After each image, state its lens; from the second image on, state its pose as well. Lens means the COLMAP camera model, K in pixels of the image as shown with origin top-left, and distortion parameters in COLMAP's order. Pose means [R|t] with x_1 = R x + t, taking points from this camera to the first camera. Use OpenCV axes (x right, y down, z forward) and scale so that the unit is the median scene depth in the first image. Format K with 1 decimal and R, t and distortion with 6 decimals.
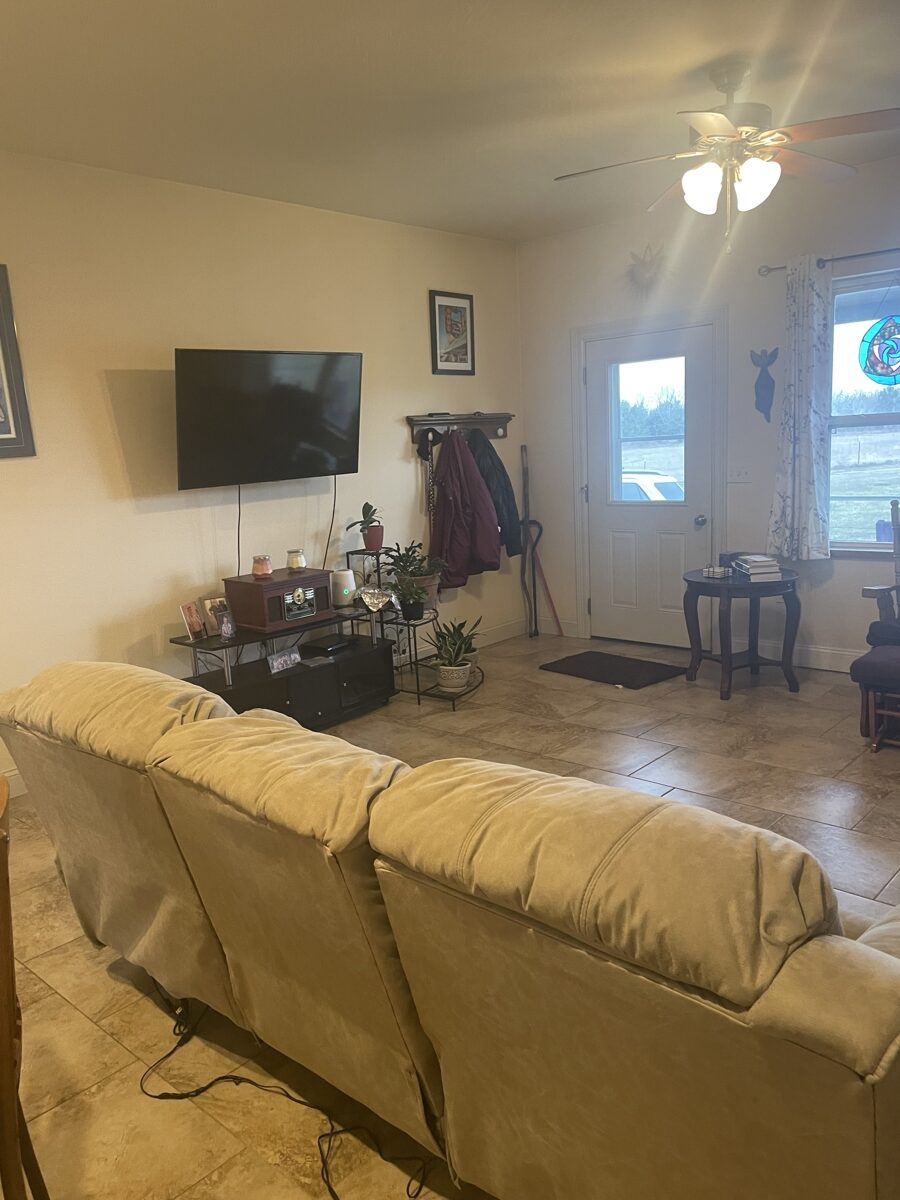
lens RADIAL K [[903.2, 0, 439.5], [0, 903.2, 603.0], [0, 0, 1]] dist [0.101590, -0.161822]
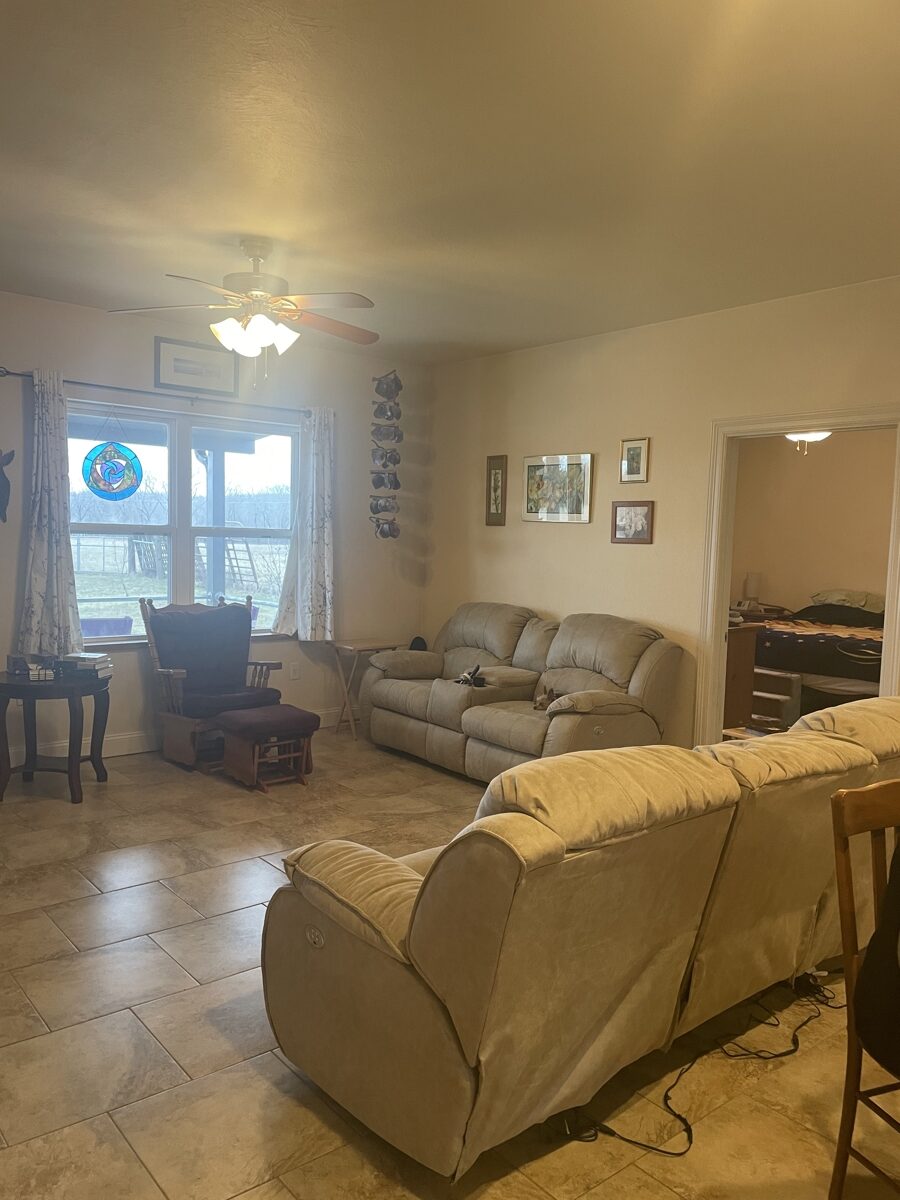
lens RADIAL K [[903.2, 0, 439.5], [0, 903.2, 603.0], [0, 0, 1]] dist [0.101590, -0.161822]
pose [[0.129858, -0.012755, 0.991451, -0.588111], [0.140780, 0.990025, -0.005702, -0.044212], [-0.981488, 0.140317, 0.130358, 0.455967]]
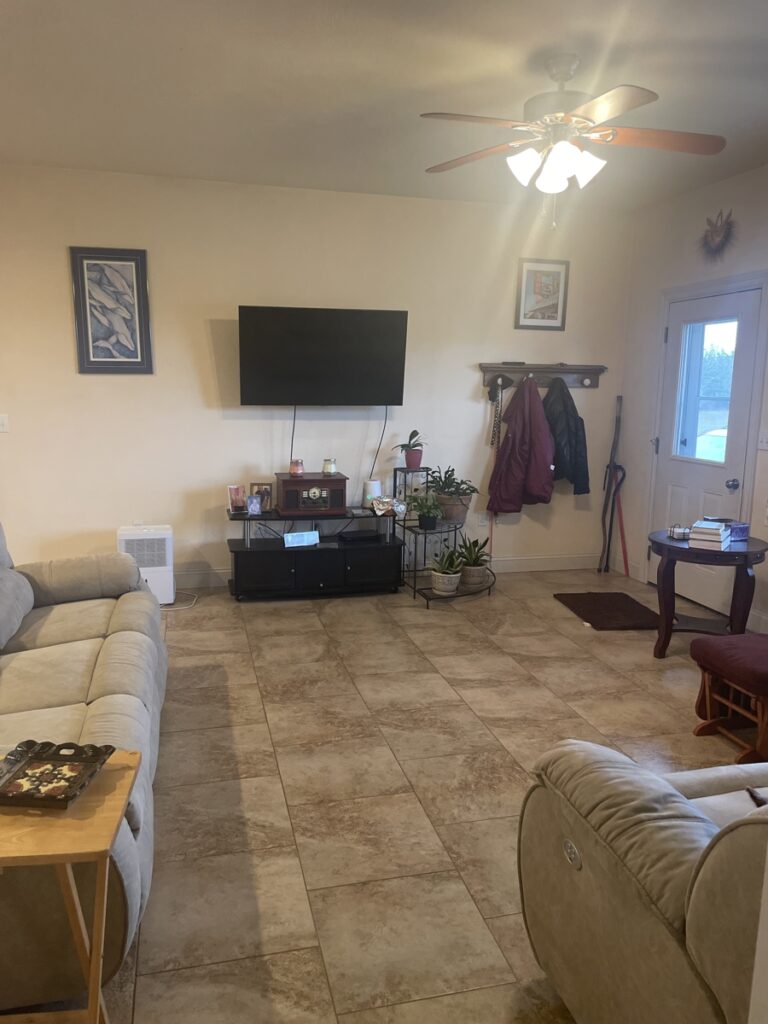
lens RADIAL K [[764.4, 0, 381.2], [0, 764.4, 504.8], [0, 0, 1]] dist [0.076847, -0.110615]
pose [[0.837525, 0.154125, -0.524210, 0.471164], [-0.160518, 0.986462, 0.033575, -0.040437], [0.522288, 0.056026, 0.850927, 0.096869]]
